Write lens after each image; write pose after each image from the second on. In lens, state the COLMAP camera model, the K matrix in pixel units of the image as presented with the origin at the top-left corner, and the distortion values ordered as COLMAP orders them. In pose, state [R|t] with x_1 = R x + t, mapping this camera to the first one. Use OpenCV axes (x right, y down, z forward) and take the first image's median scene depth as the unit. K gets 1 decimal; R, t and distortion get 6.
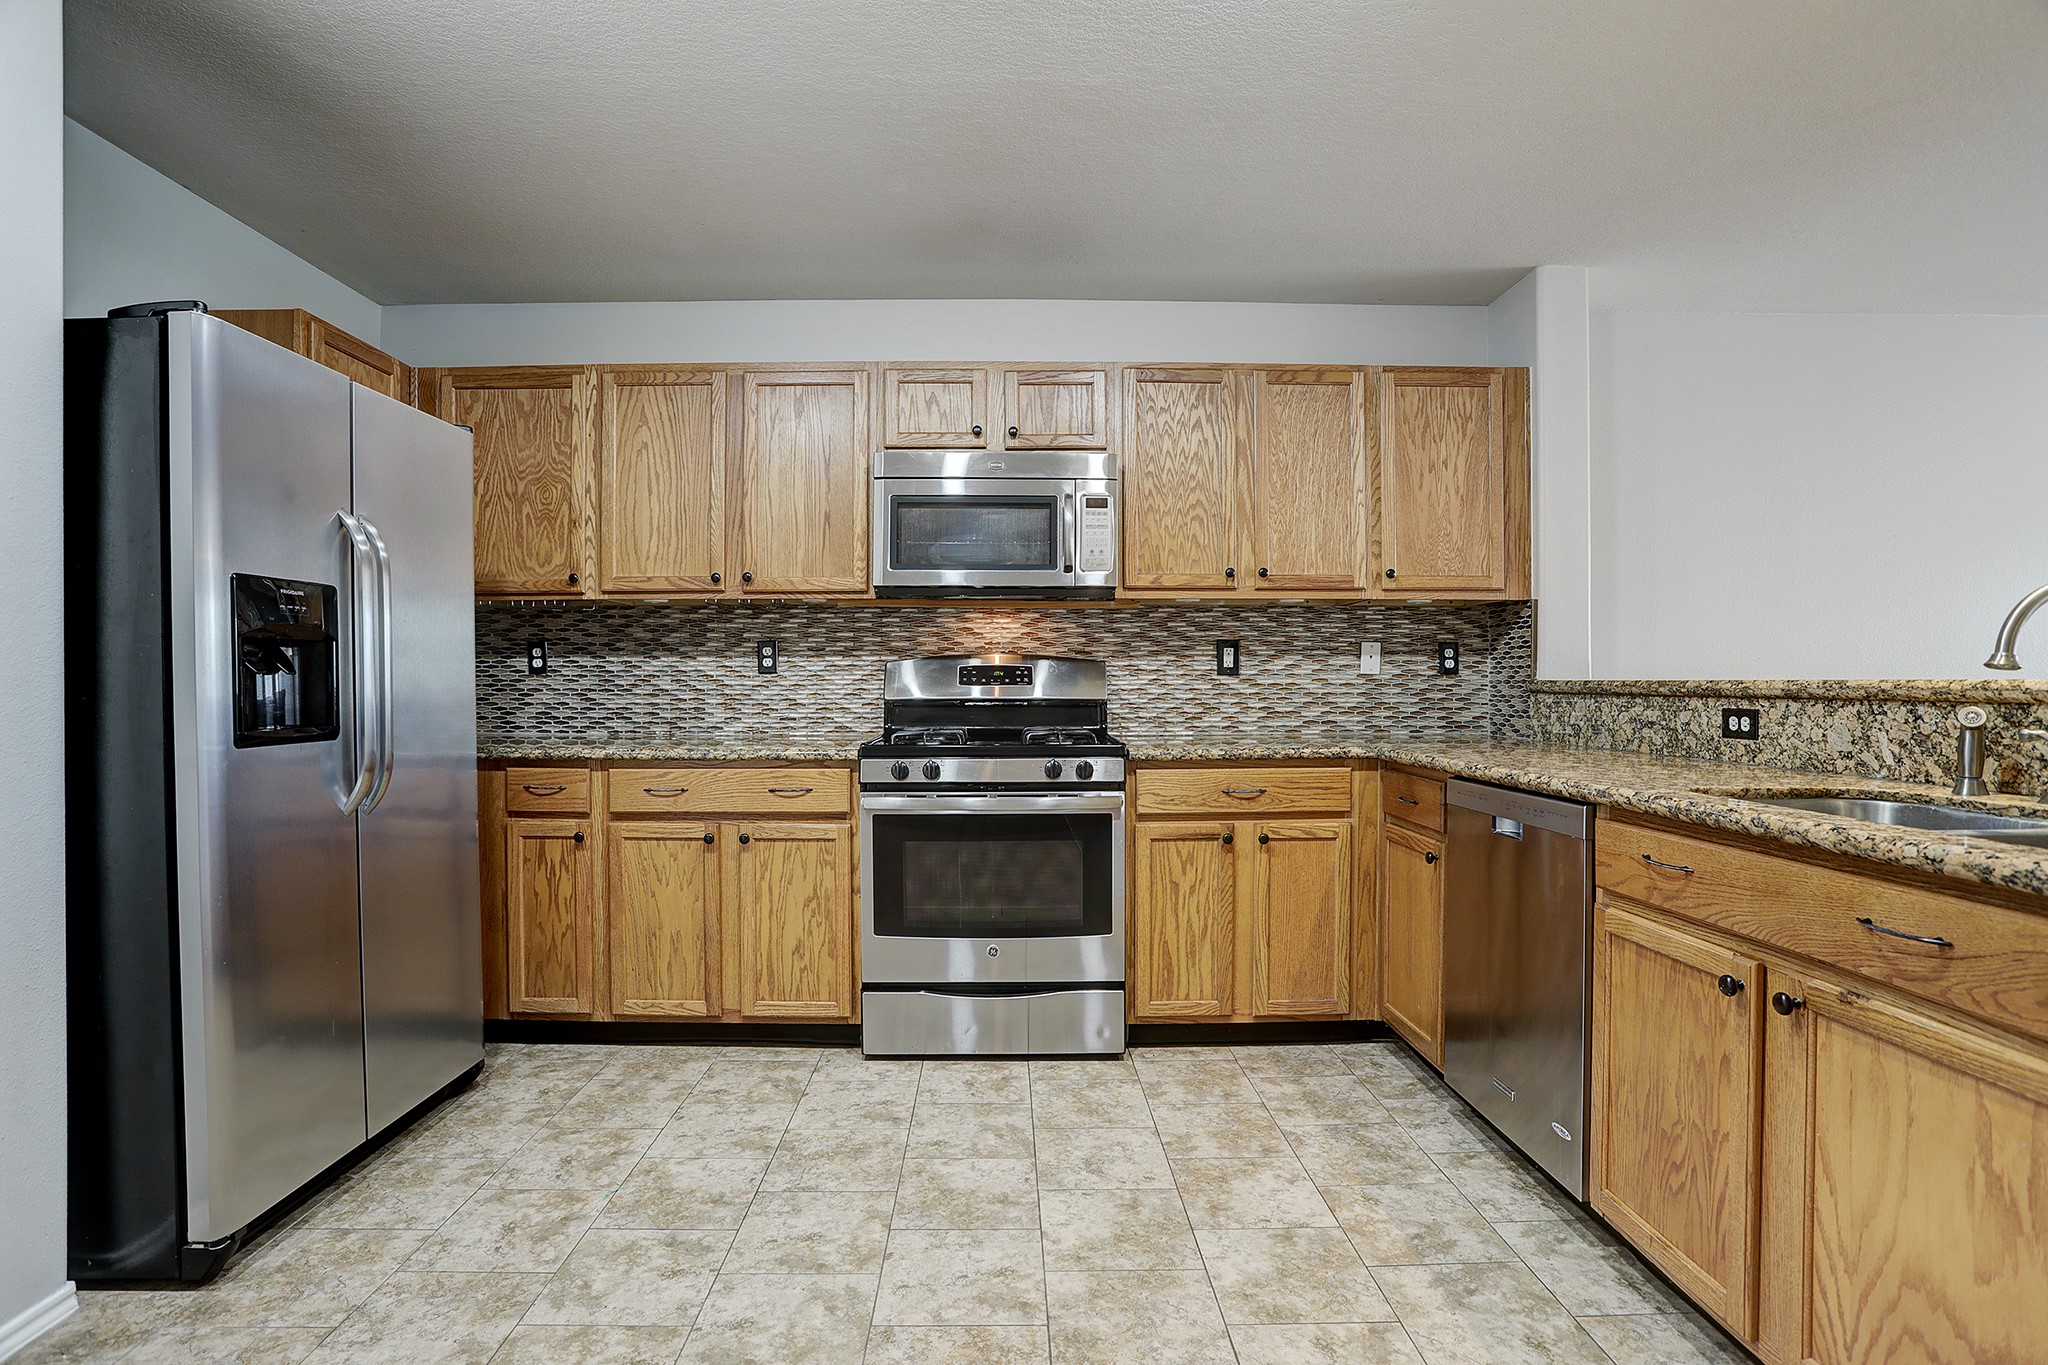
lens RADIAL K [[995.8, 0, 1019.5], [0, 995.8, 685.7], [0, 0, 1]] dist [-0.080223, 0.036070]
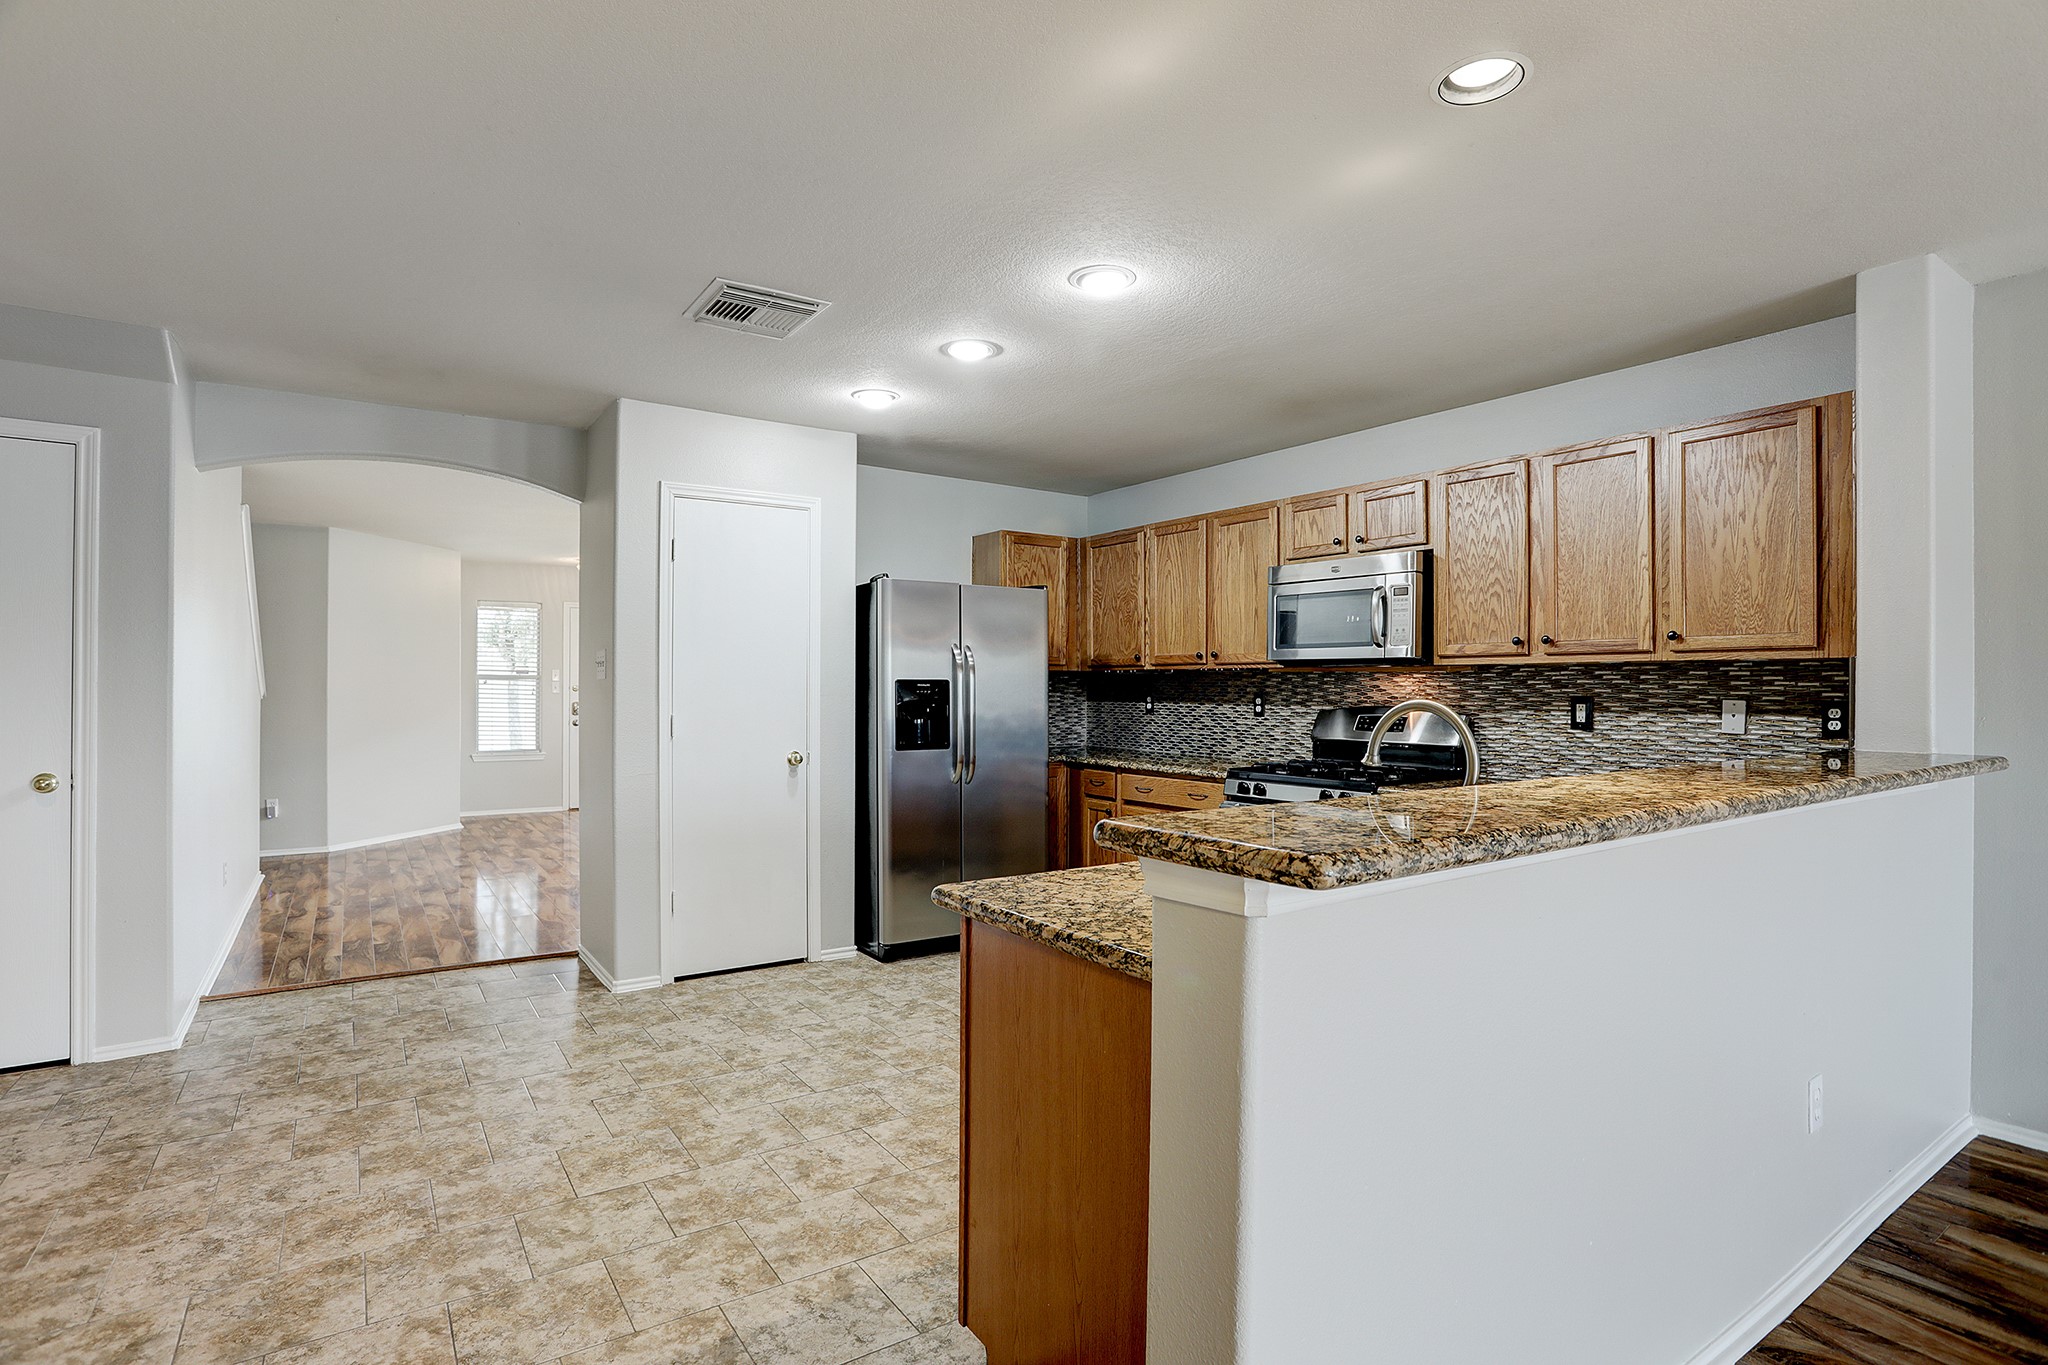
lens RADIAL K [[1015.3, 0, 1052.6], [0, 1015.3, 685.4], [0, 0, 1]] dist [-0.074561, 0.029237]
pose [[0.569579, 0.003020, -0.821931, 0.862123], [-0.011814, 0.999920, -0.004513, -0.052341], [0.821851, 0.012281, 0.569570, -0.089808]]
